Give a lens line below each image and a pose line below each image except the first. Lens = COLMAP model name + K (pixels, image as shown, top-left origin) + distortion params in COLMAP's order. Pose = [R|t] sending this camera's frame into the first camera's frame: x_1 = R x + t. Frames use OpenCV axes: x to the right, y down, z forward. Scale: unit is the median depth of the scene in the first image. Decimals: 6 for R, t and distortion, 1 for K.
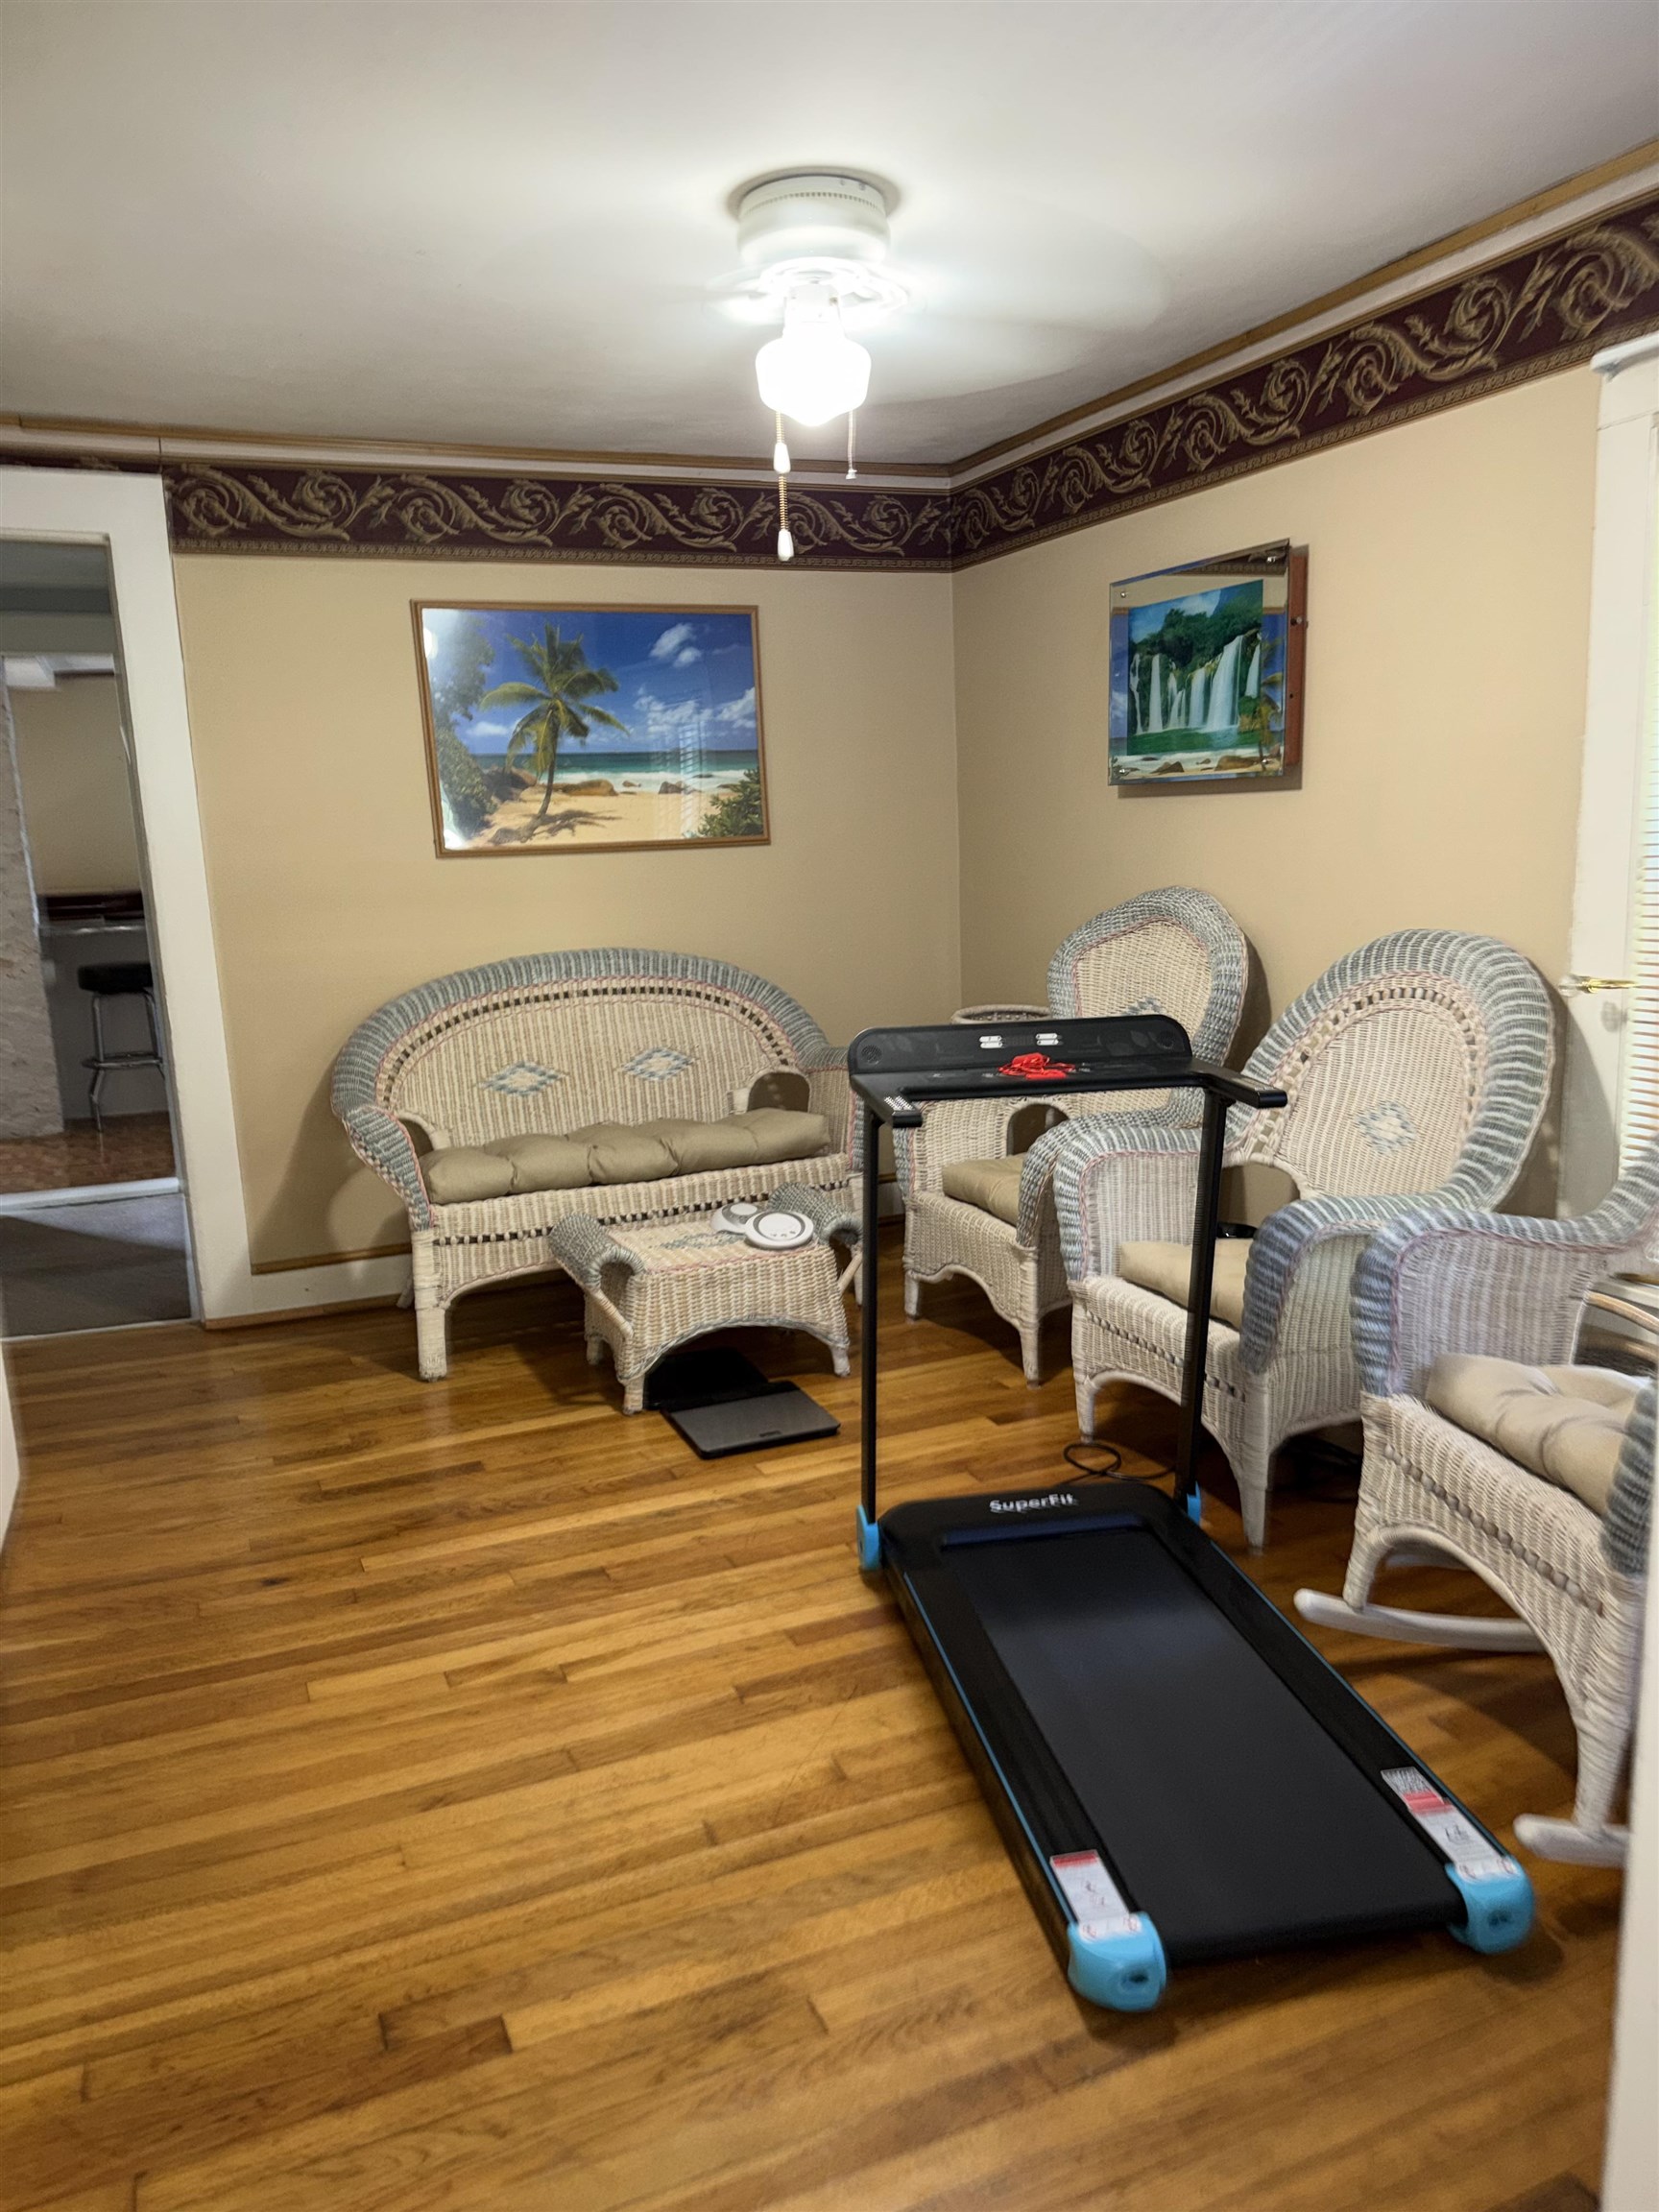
lens RADIAL K [[1576.7, 0, 834.2], [0, 1576.7, 1109.1], [0, 0, 1]] dist [-0.002455, -0.003715]
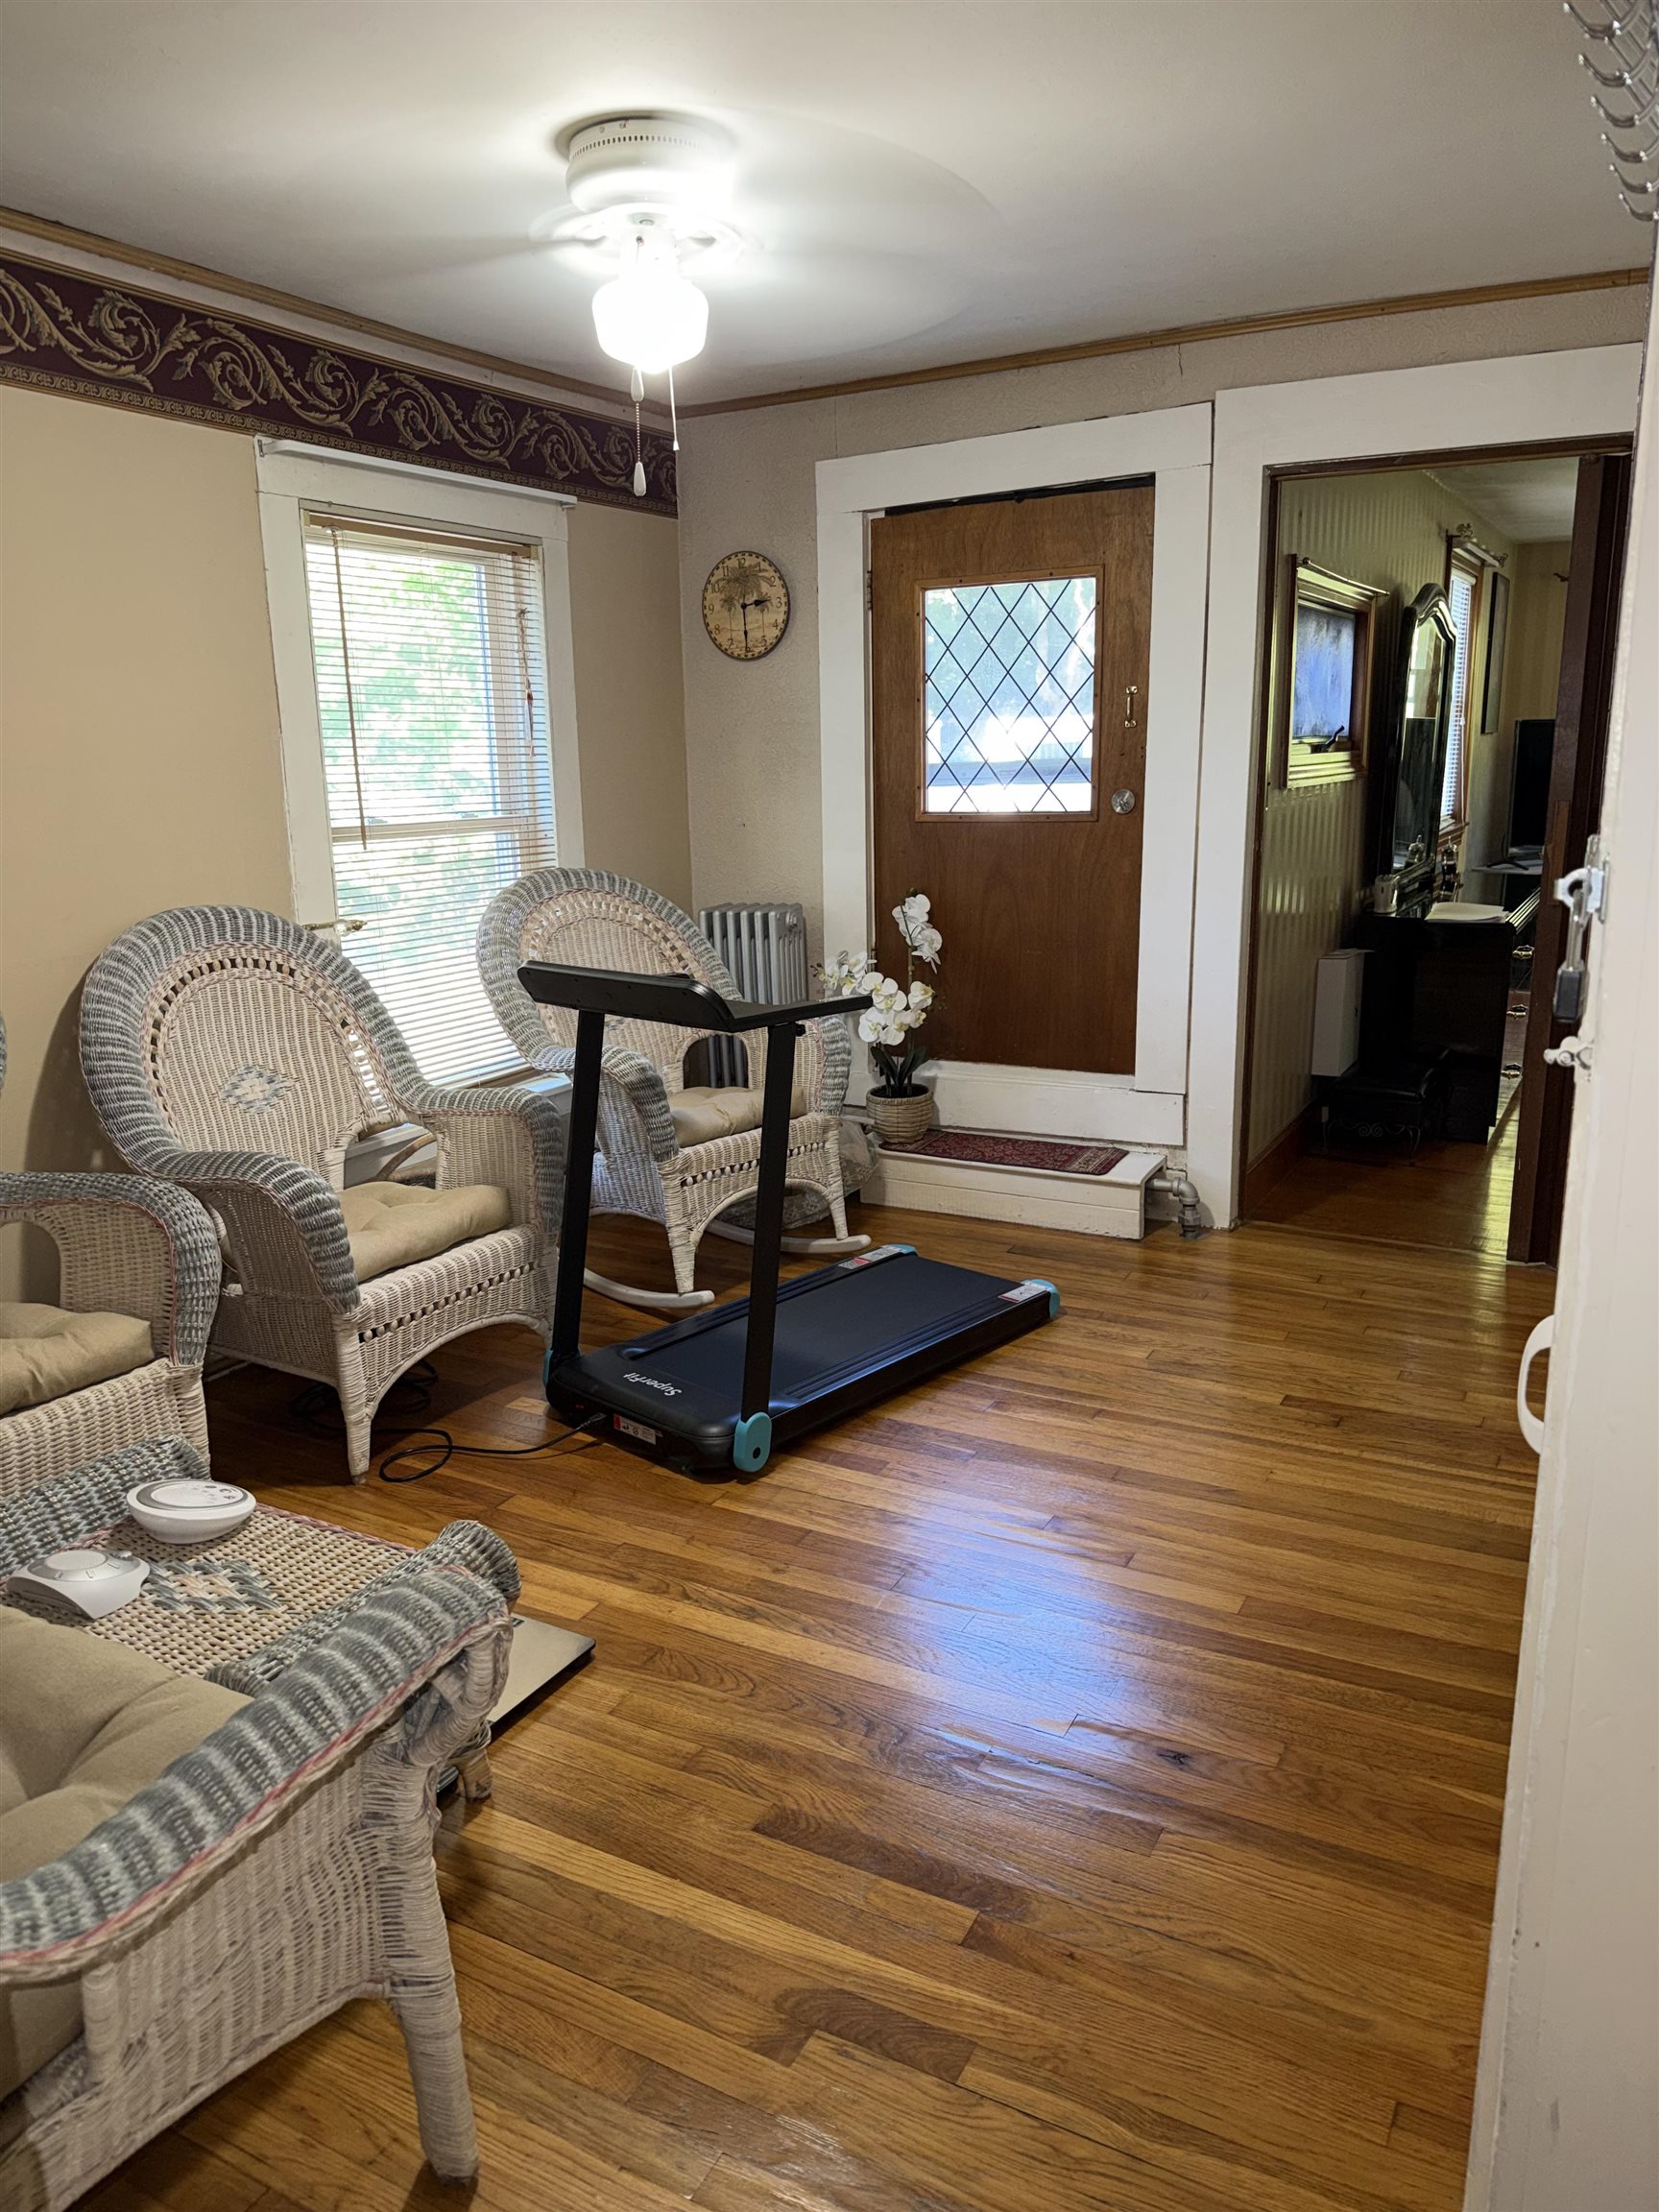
lens RADIAL K [[1576.7, 0, 838.6], [0, 1576.7, 1111.9], [0, 0, 1]] dist [-0.002455, -0.003715]
pose [[-0.614244, -0.140357, 0.776533, -0.940536], [0.186028, 0.930564, 0.315348, -0.307120], [-0.766875, 0.338157, -0.545483, 1.683128]]
